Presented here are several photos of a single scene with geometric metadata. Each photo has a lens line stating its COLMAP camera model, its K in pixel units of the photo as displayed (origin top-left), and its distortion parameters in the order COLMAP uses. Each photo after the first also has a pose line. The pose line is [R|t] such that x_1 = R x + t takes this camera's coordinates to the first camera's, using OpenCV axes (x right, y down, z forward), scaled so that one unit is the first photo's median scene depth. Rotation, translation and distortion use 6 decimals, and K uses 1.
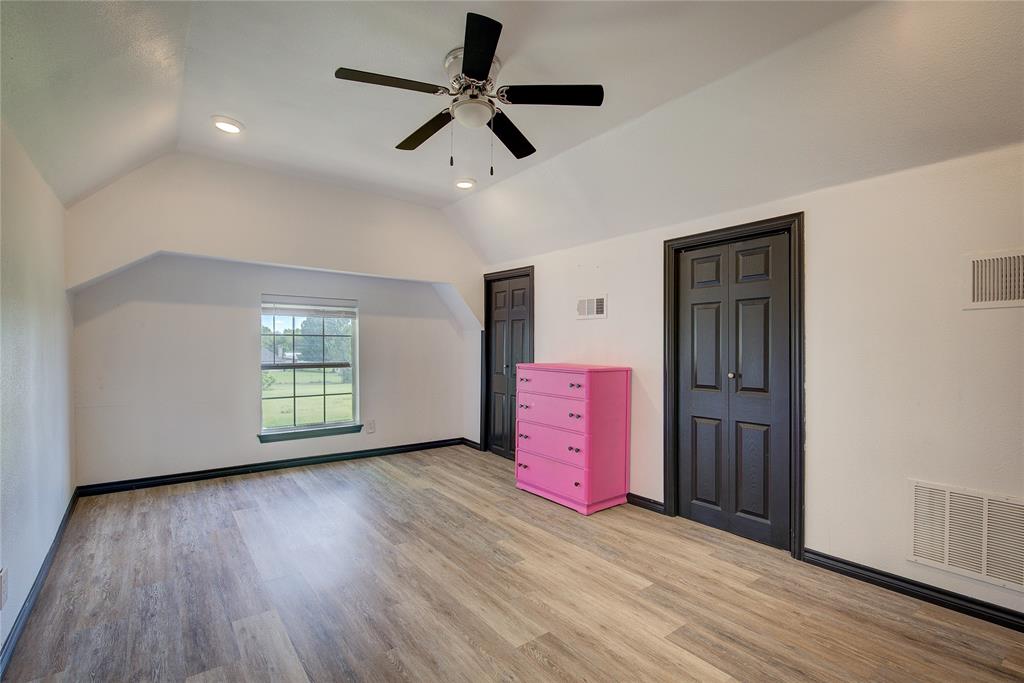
lens RADIAL K [[466.9, 0, 510.5], [0, 466.9, 344.2], [0, 0, 1]] dist [-0.003138, 0.001139]
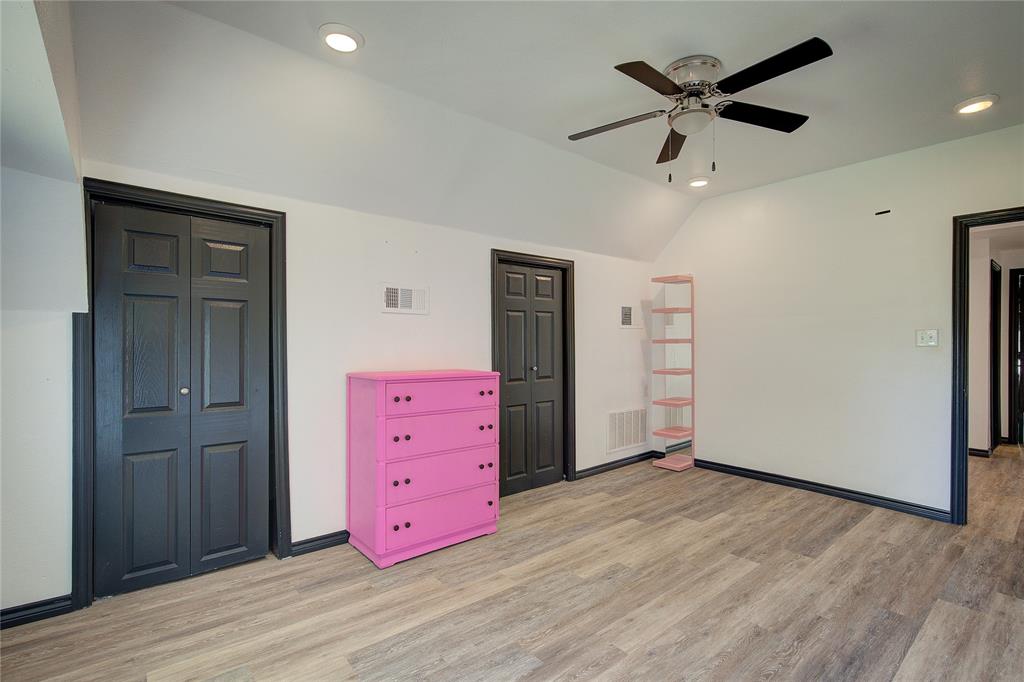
lens RADIAL K [[466.9, 0, 517.9], [0, 466.9, 340.4], [0, 0, 1]] dist [-0.003138, 0.001139]
pose [[-0.036980, -0.002440, 0.999313, -0.863378], [-0.003722, 0.999990, 0.002304, -0.015243], [-0.999309, -0.003634, -0.036989, 1.129512]]
